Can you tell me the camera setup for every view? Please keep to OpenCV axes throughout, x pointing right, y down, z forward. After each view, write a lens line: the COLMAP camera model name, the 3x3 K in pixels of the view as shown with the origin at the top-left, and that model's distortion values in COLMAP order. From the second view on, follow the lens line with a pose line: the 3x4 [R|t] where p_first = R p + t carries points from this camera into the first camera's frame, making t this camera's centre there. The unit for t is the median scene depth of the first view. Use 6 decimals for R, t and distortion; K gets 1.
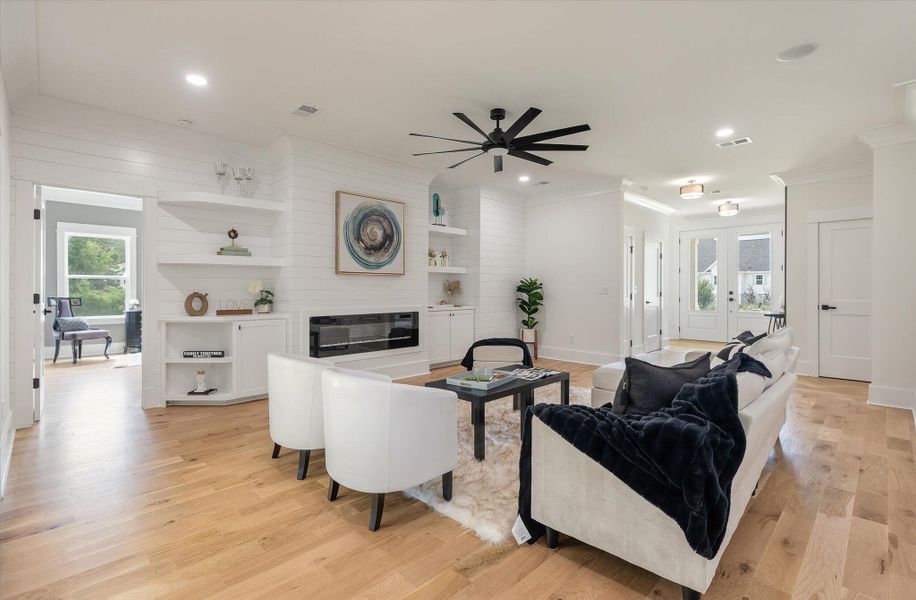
lens RADIAL K [[417.7, 0, 458.9], [0, 417.7, 290.7], [0, 0, 1]] dist [0.006408, -0.000975]
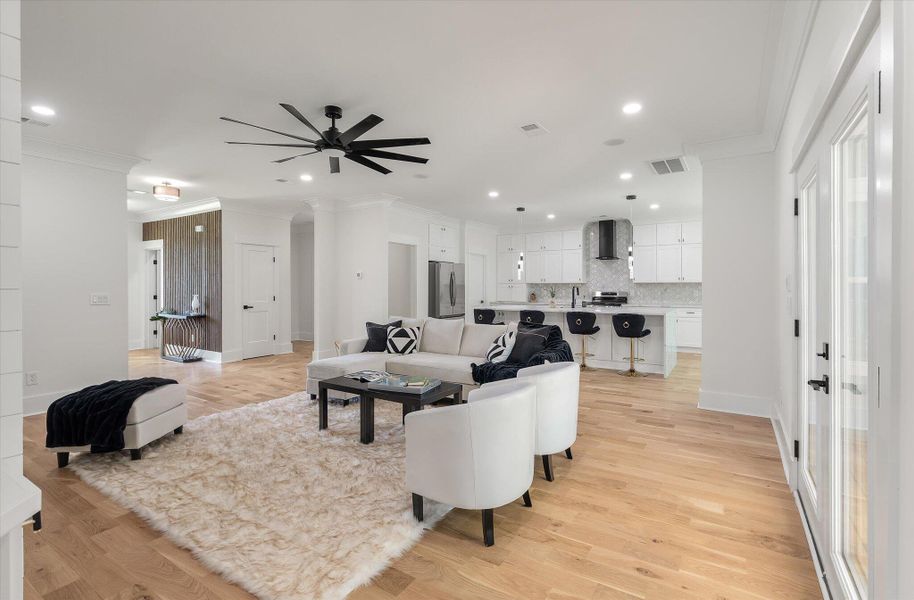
lens RADIAL K [[416.8, 0, 462.9], [0, 416.8, 283.3], [0, 0, 1]] dist [0.006408, -0.000975]
pose [[-0.211923, 0.008180, 0.977252, -0.689280], [0.008317, 0.999944, -0.006567, -0.026431], [-0.977251, 0.006736, -0.211979, 0.728037]]
